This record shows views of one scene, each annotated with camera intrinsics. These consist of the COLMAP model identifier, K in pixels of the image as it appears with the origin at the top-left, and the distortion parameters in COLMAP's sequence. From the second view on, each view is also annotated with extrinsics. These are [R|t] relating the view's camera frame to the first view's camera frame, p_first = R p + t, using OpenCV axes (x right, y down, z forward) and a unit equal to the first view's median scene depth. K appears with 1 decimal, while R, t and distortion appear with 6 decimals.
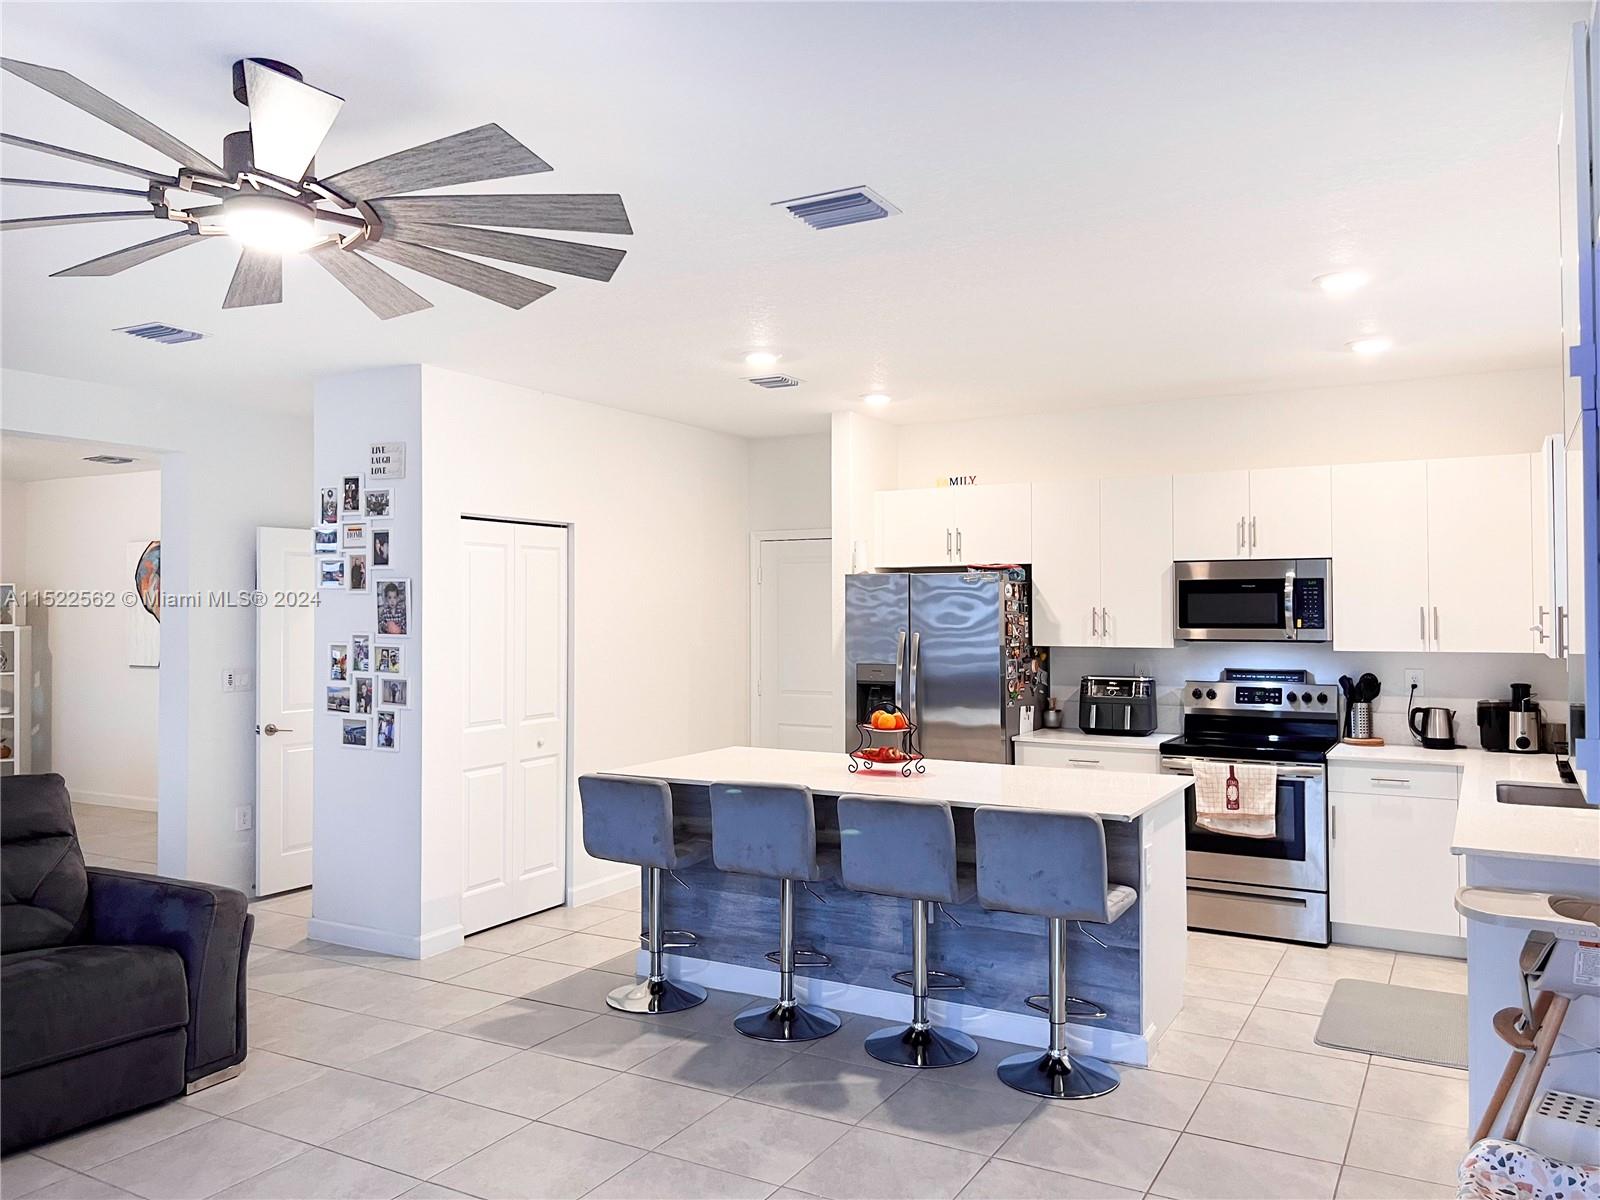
lens RADIAL K [[1202.7, 0, 804.1], [0, 1202.7, 581.7], [0, 0, 1]] dist [0.064298, -0.080533]
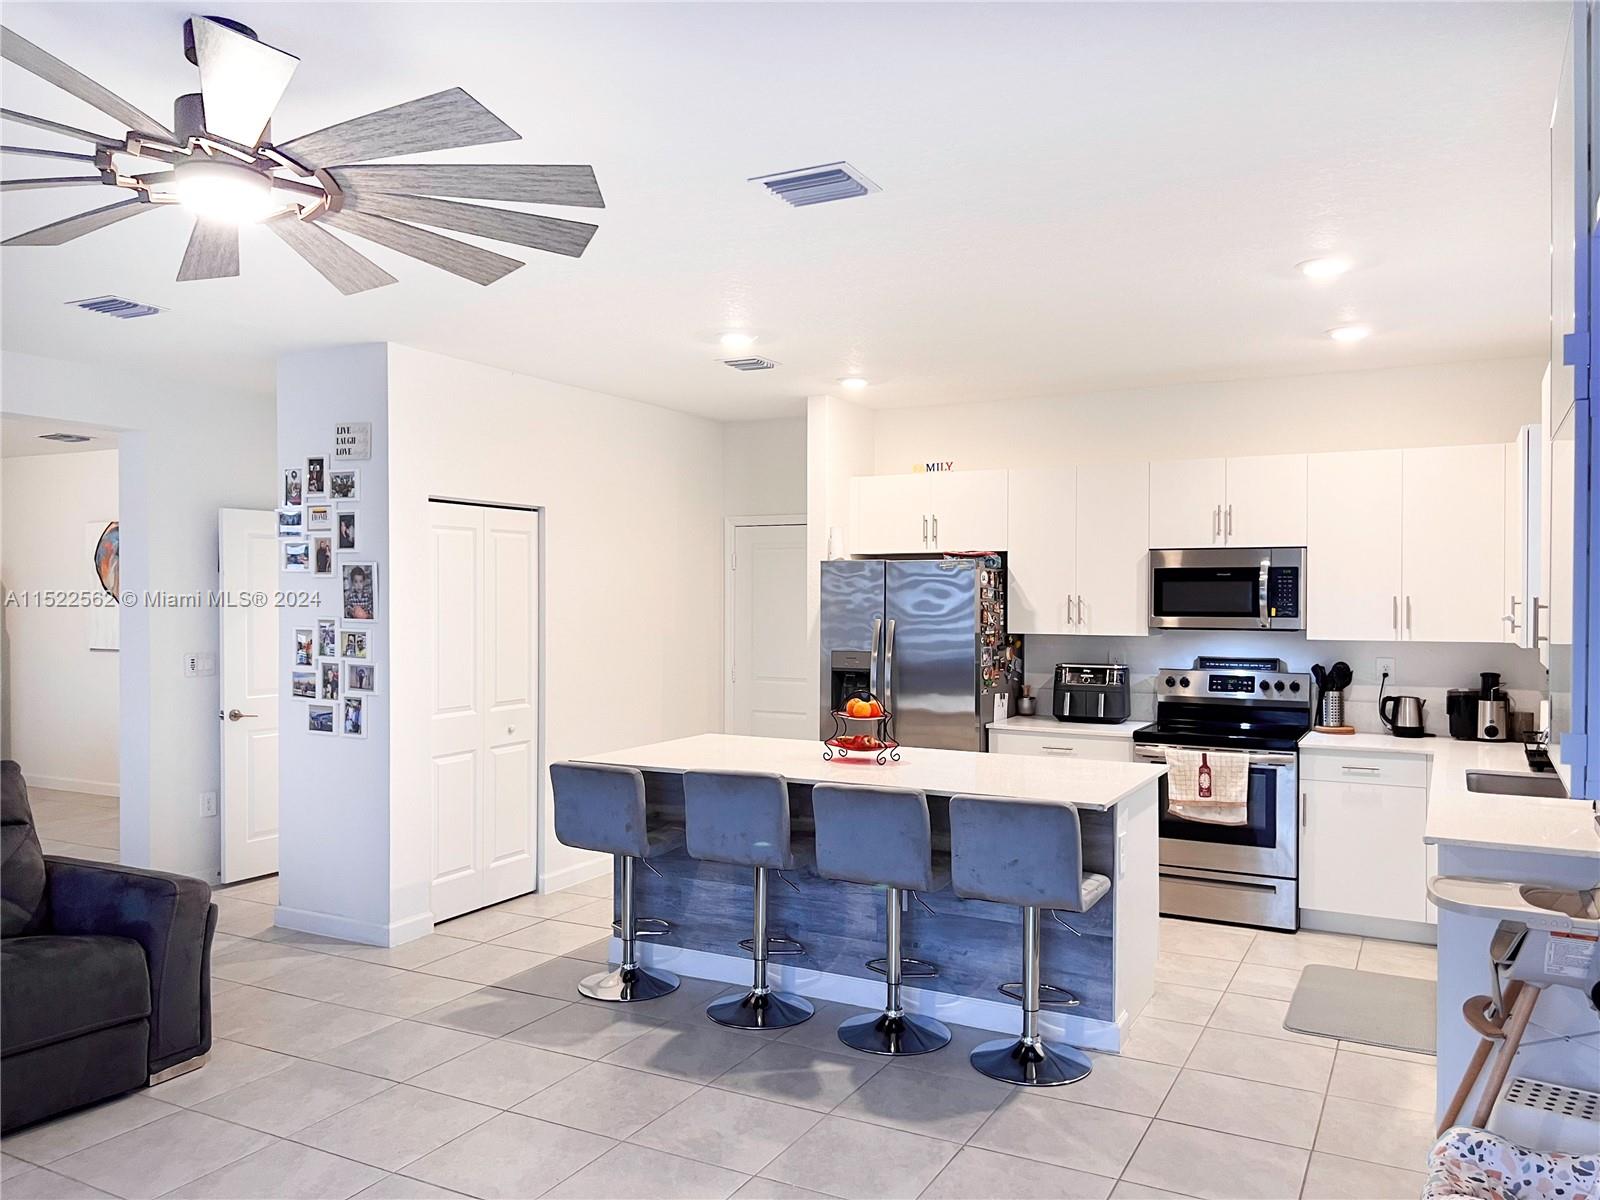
lens RADIAL K [[1202.7, 0, 807.0], [0, 1202.7, 600.8], [0, 0, 1]] dist [0.064298, -0.080533]
pose [[0.999683, 0.004799, 0.024728, -0.001397], [-0.005498, 0.999586, 0.028255, -0.001039], [-0.024582, -0.028382, 0.999295, 0.009836]]
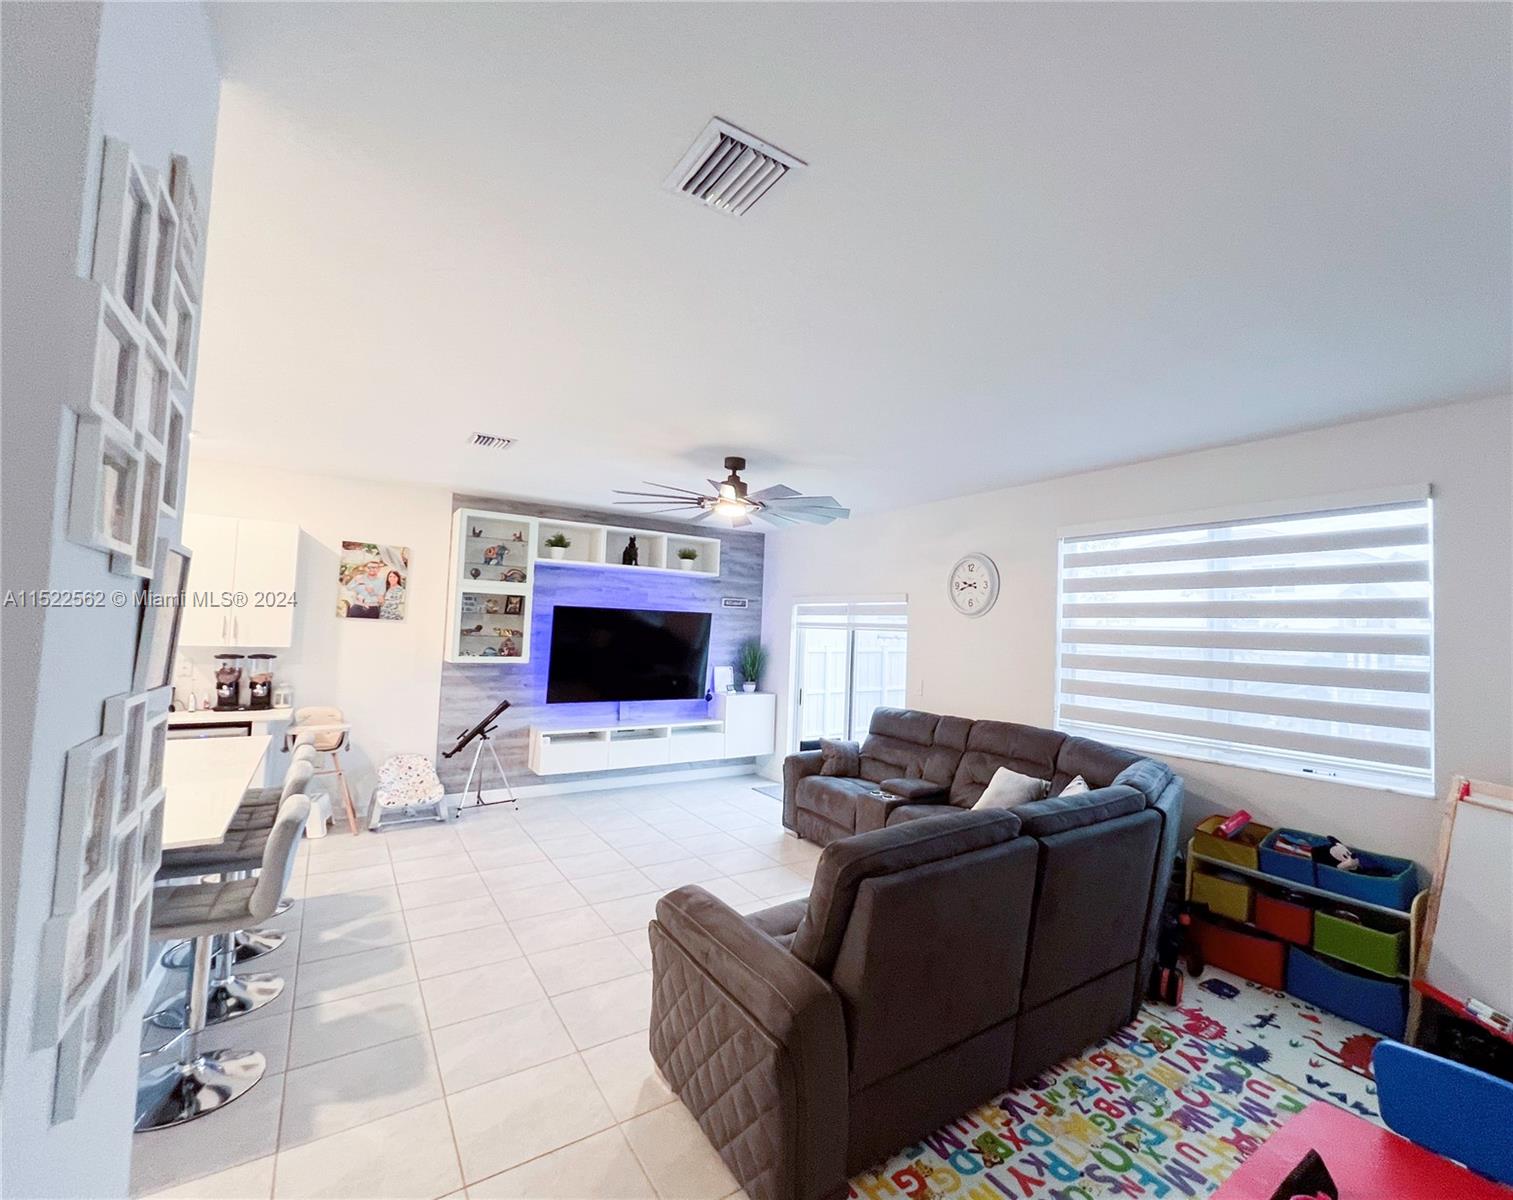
lens RADIAL K [[672.9, 0, 822.8], [0, 672.9, 600.9], [0, 0, 1]] dist [0.003341, -0.000283]
pose [[-0.908455, -0.008717, 0.417891, -0.593473], [-0.042389, 0.996549, -0.071361, 0.021270], [-0.415827, -0.082543, -0.905690, 1.062720]]
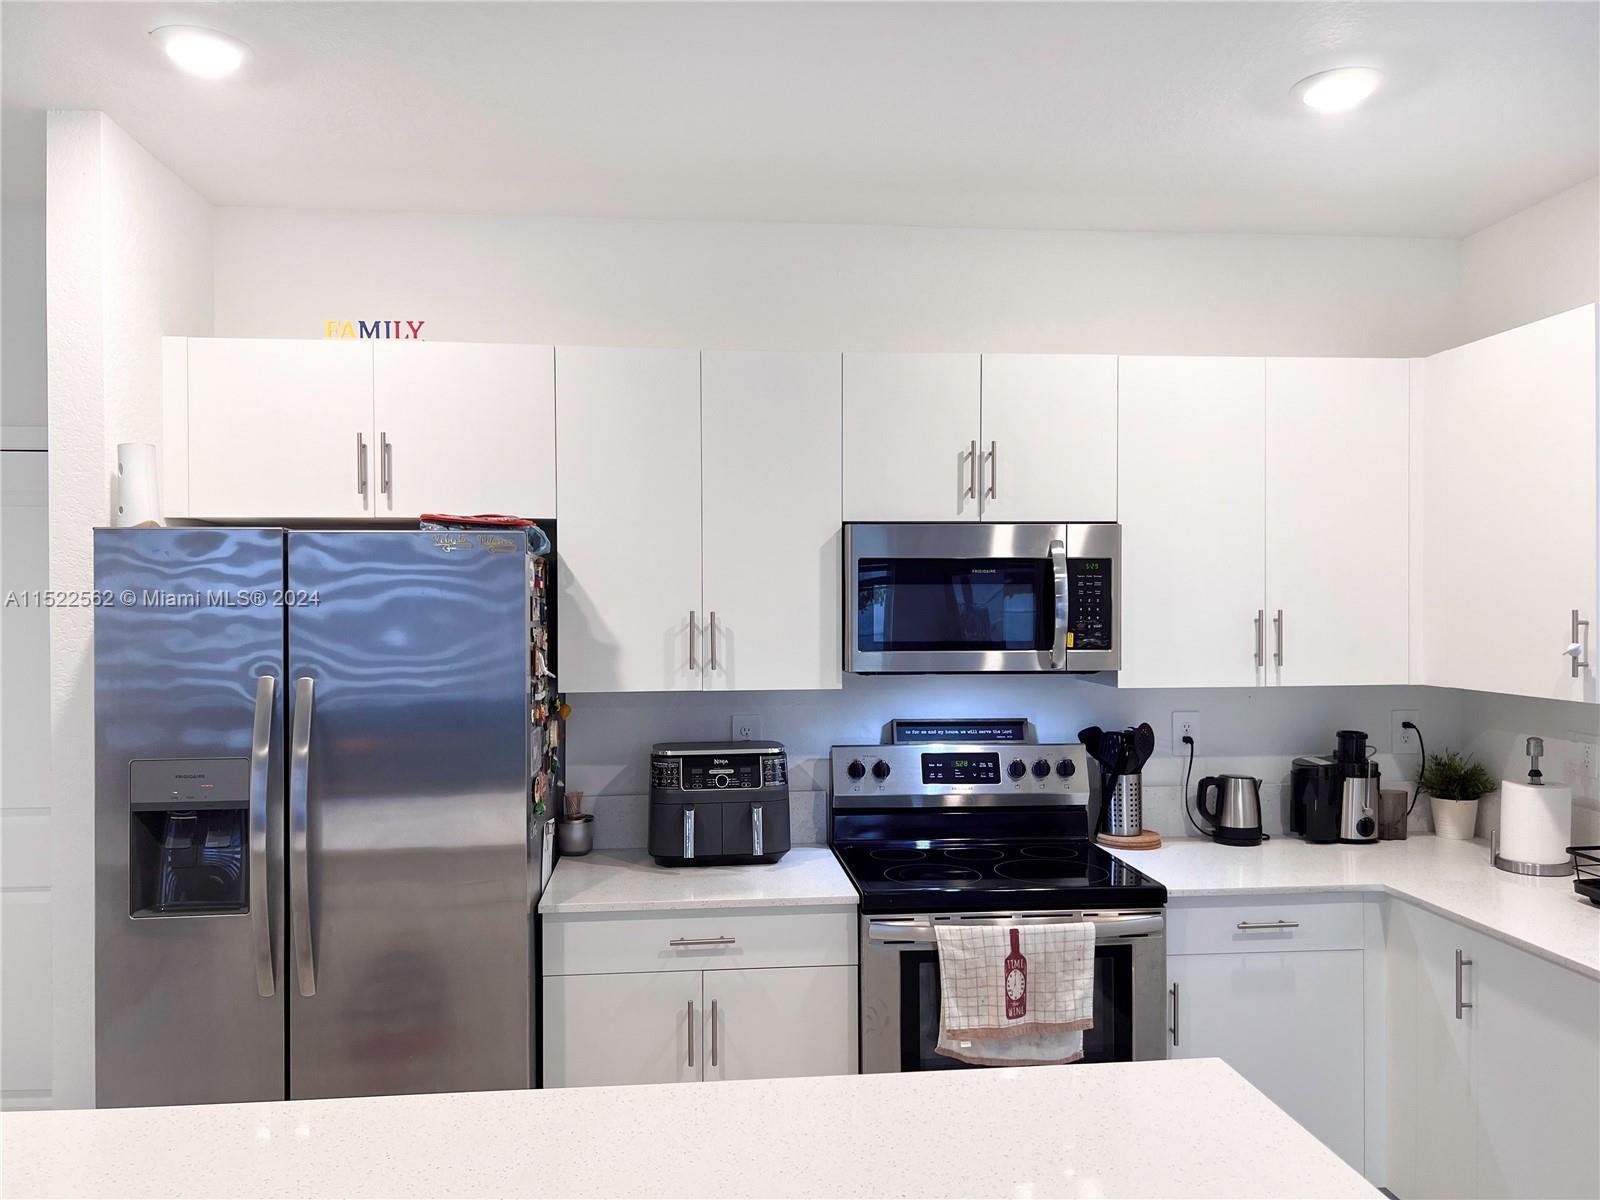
lens RADIAL K [[1202.7, 0, 793.9], [0, 1202.7, 605.8], [0, 0, 1]] dist [0.064298, -0.080533]
pose [[0.818101, -0.000798, 0.575074, -0.006783], [-0.013009, 0.999717, 0.019894, 0.009884], [-0.574927, -0.023757, 0.817859, 0.636933]]
